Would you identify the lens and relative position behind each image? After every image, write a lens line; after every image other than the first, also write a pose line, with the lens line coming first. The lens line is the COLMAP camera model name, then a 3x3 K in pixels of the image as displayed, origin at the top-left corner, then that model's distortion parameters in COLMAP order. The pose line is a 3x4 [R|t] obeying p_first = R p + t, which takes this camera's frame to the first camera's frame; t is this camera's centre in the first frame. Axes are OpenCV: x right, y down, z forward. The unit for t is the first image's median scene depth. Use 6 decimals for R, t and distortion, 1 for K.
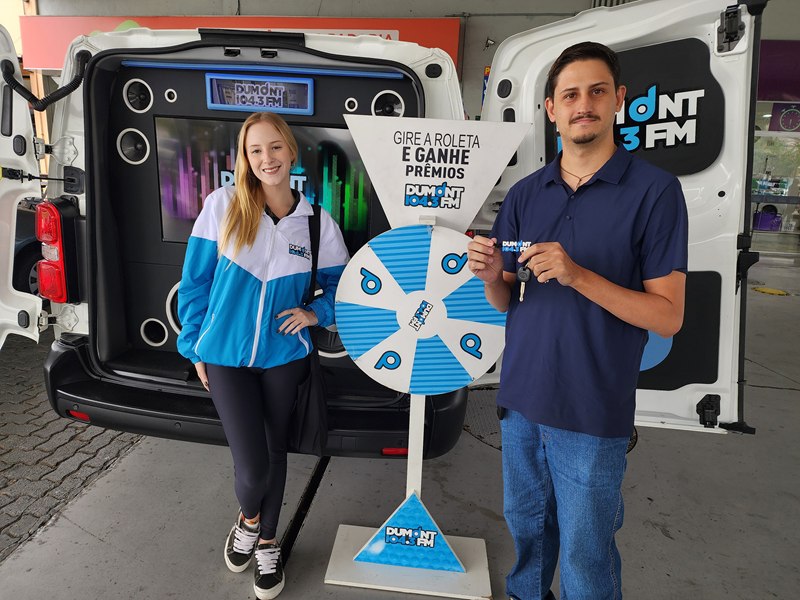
lens RADIAL K [[554.6, 0, 397.4], [0, 554.6, 296.3], [0, 0, 1]] dist [0.084484, -0.077434]
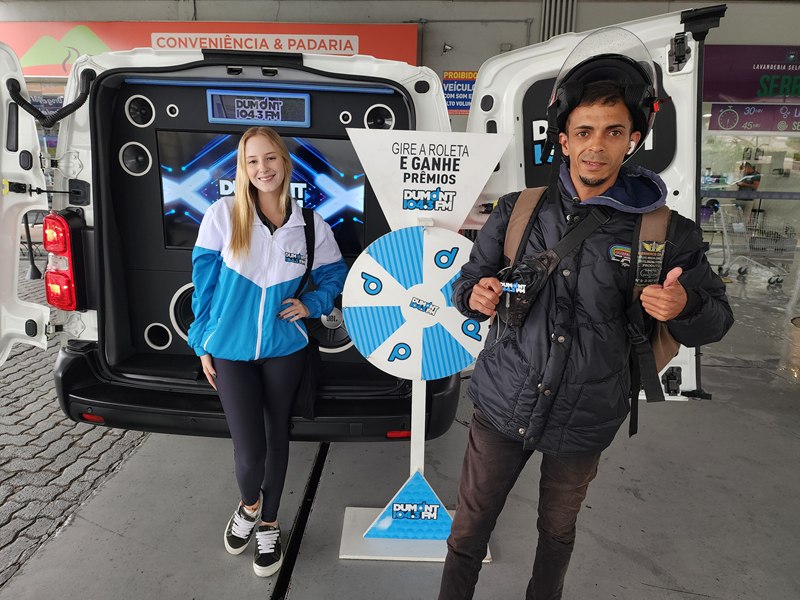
lens RADIAL K [[554.6, 0, 407.0], [0, 554.6, 294.3], [0, 0, 1]] dist [0.084484, -0.077434]
pose [[0.996359, -0.036220, 0.077186, -0.071201], [0.036805, 0.999303, -0.006163, 0.013675], [-0.076909, 0.008981, 0.996998, -0.105110]]
